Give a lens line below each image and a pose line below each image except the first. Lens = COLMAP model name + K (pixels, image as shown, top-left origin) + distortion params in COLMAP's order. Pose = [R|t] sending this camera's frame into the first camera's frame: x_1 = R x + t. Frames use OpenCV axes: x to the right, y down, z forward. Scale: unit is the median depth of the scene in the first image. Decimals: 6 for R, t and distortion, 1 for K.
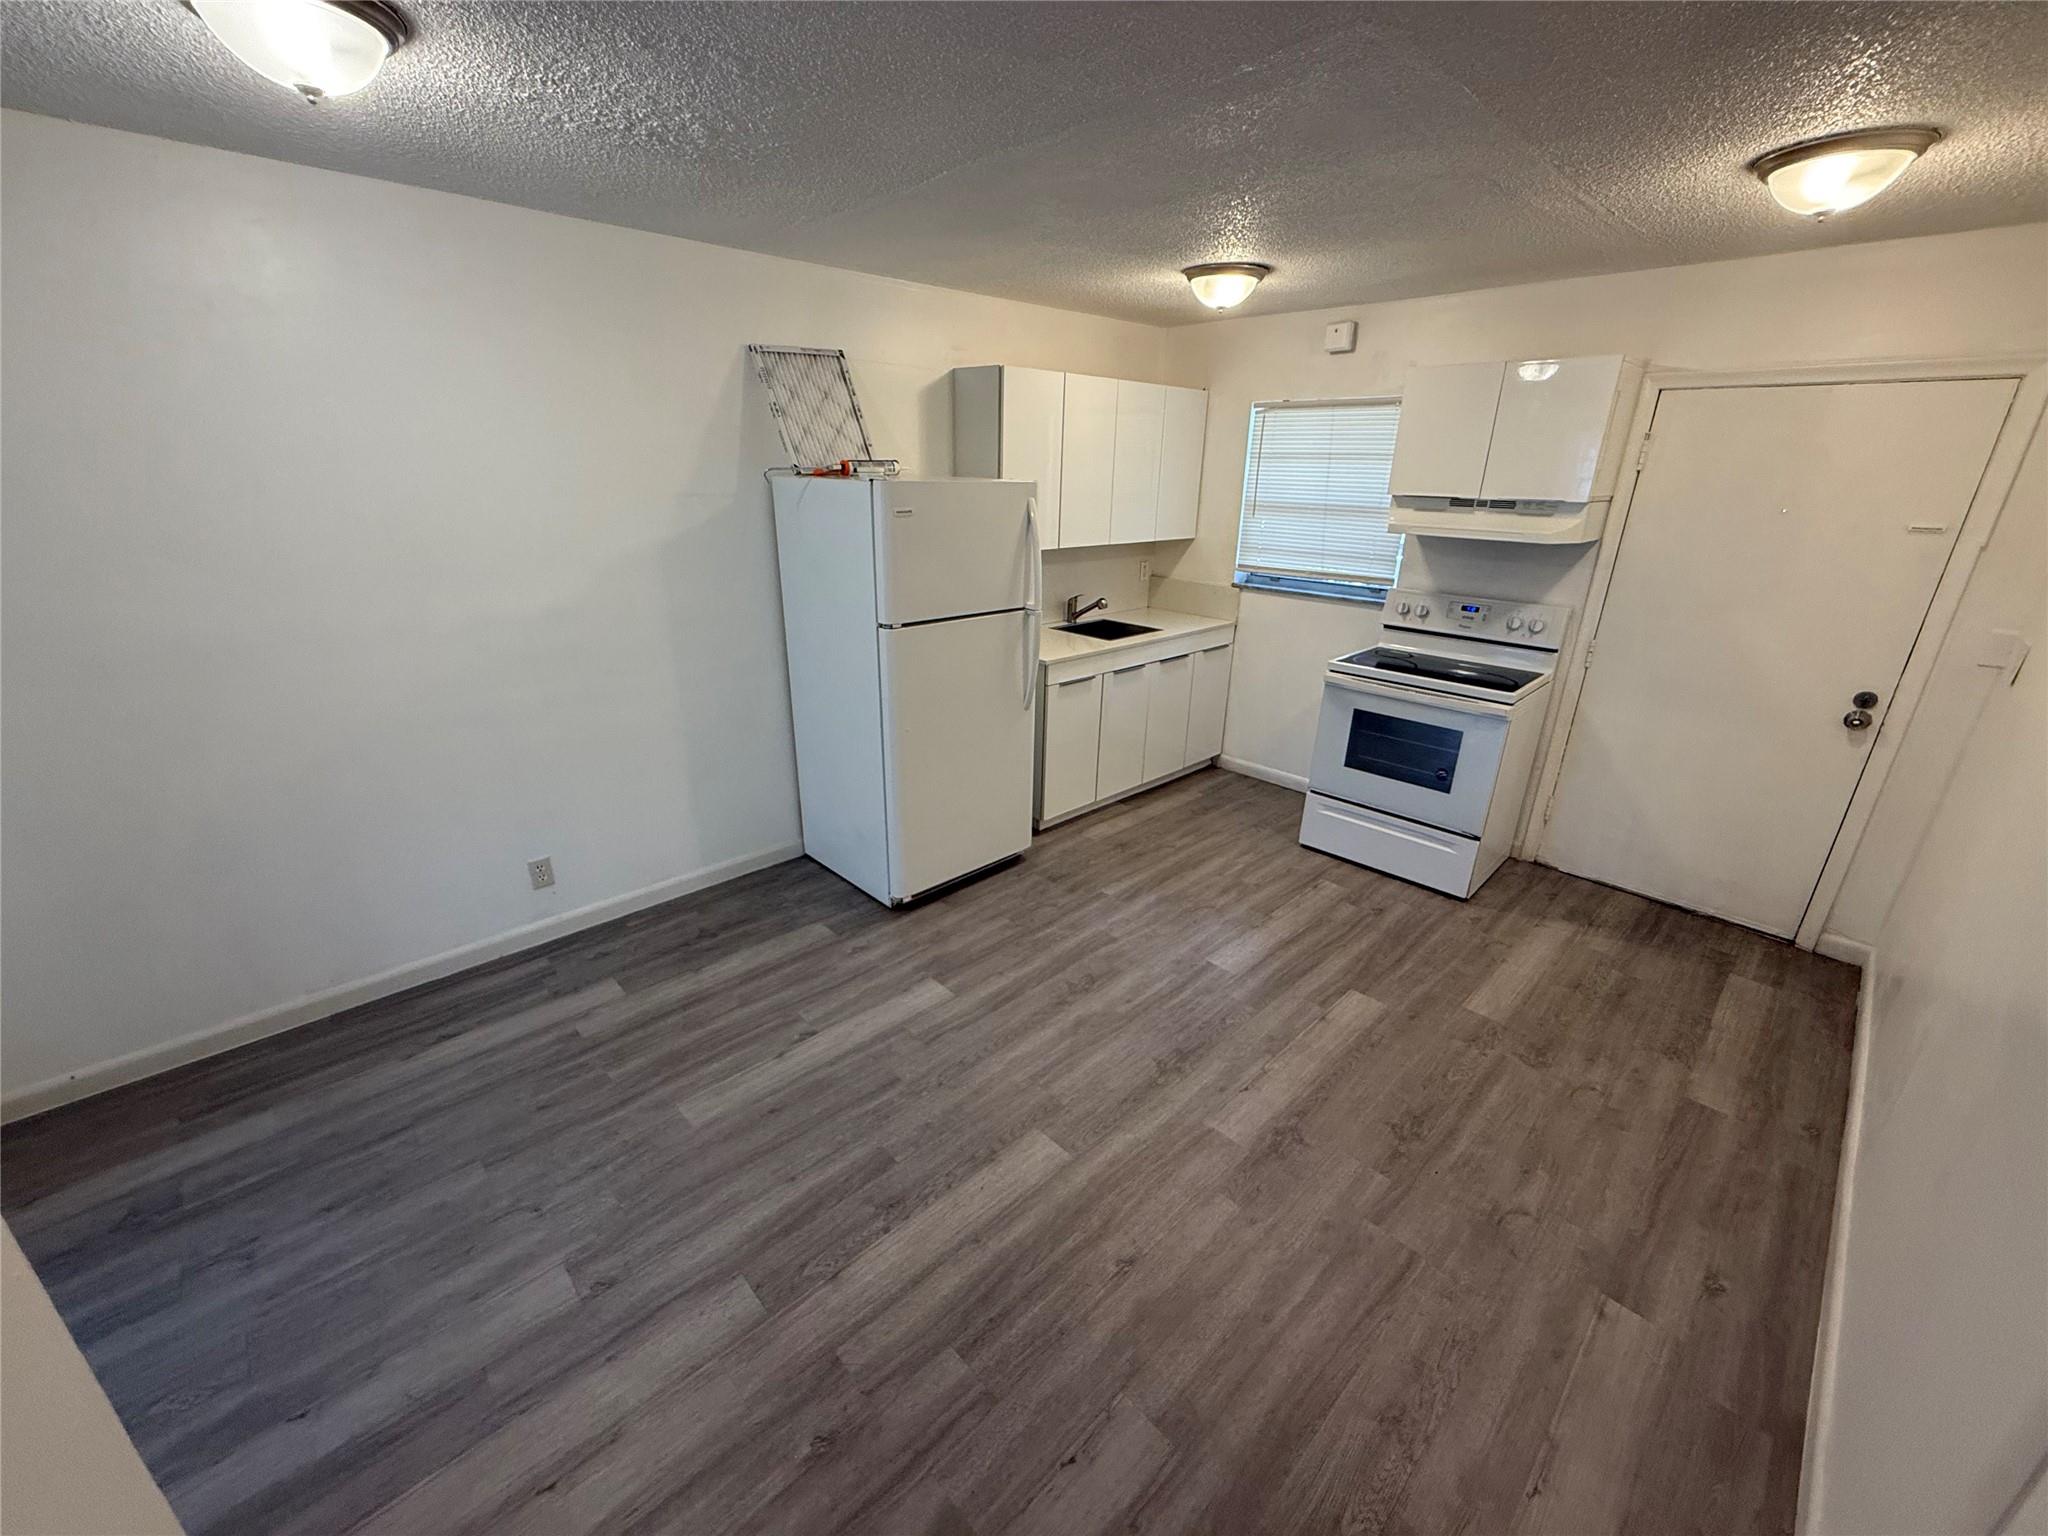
lens RADIAL K [[813.9, 0, 1023.7], [0, 813.9, 765.1], [0, 0, 1]] dist [0.000324, 0.000169]
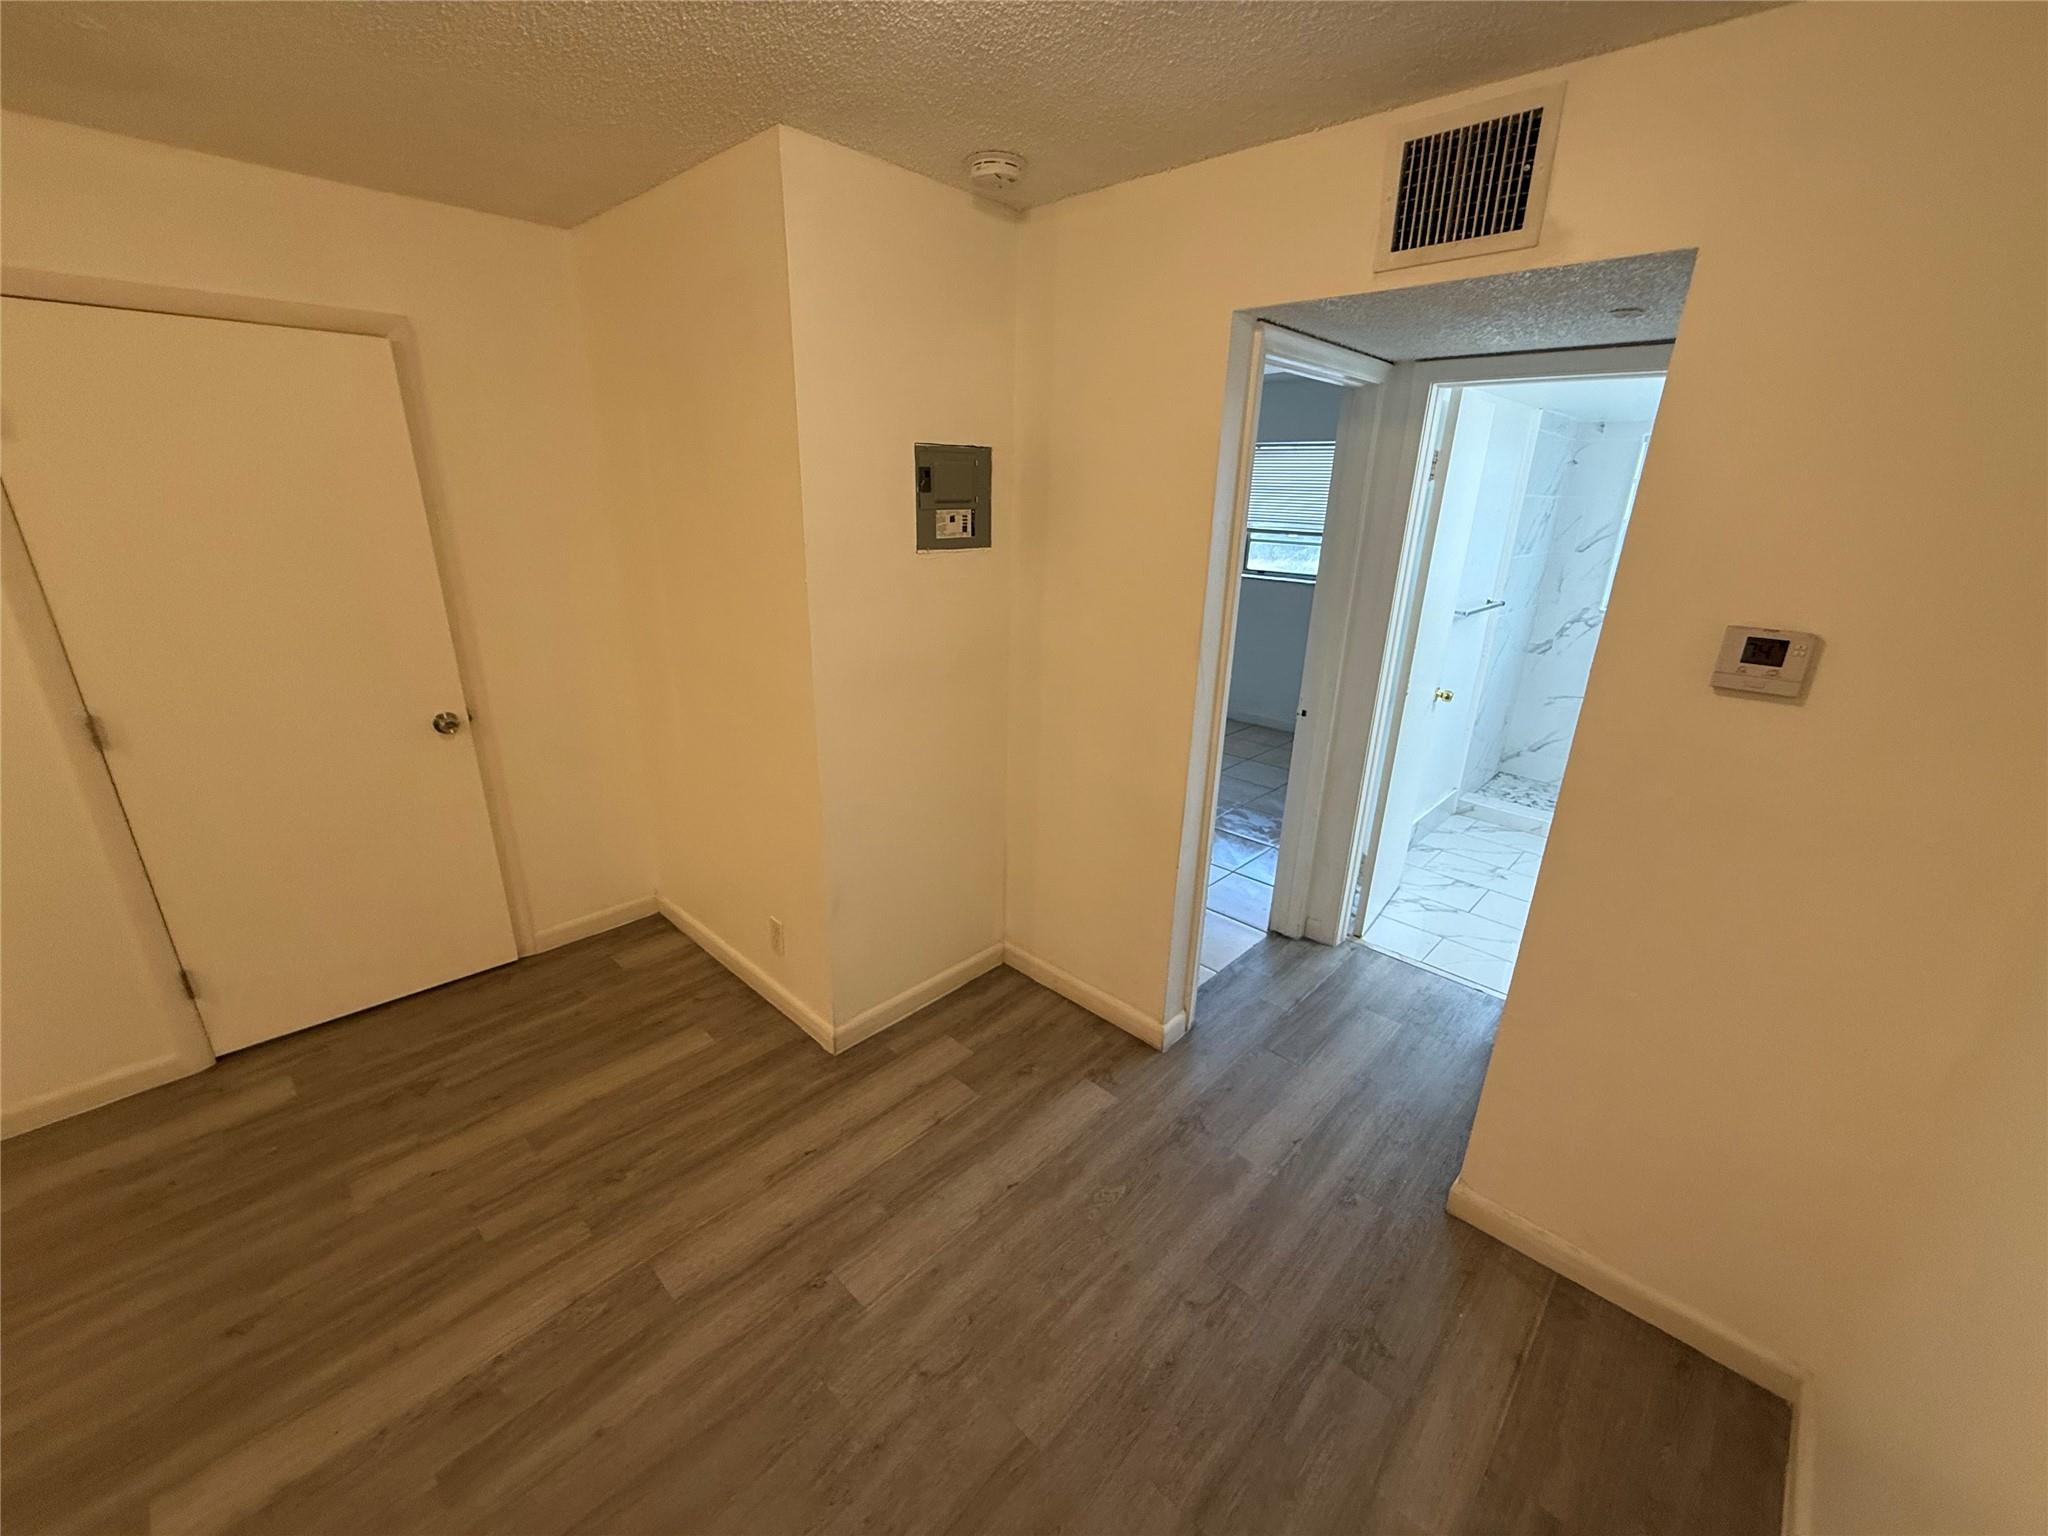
lens RADIAL K [[813.9, 0, 1024.3], [0, 813.9, 770.3], [0, 0, 1]] dist [0.000324, 0.000169]
pose [[-0.998128, -0.022967, -0.056677, -0.551107], [-0.053535, 0.776136, 0.628289, -0.391941], [0.029559, 0.630147, -0.775913, 1.085505]]
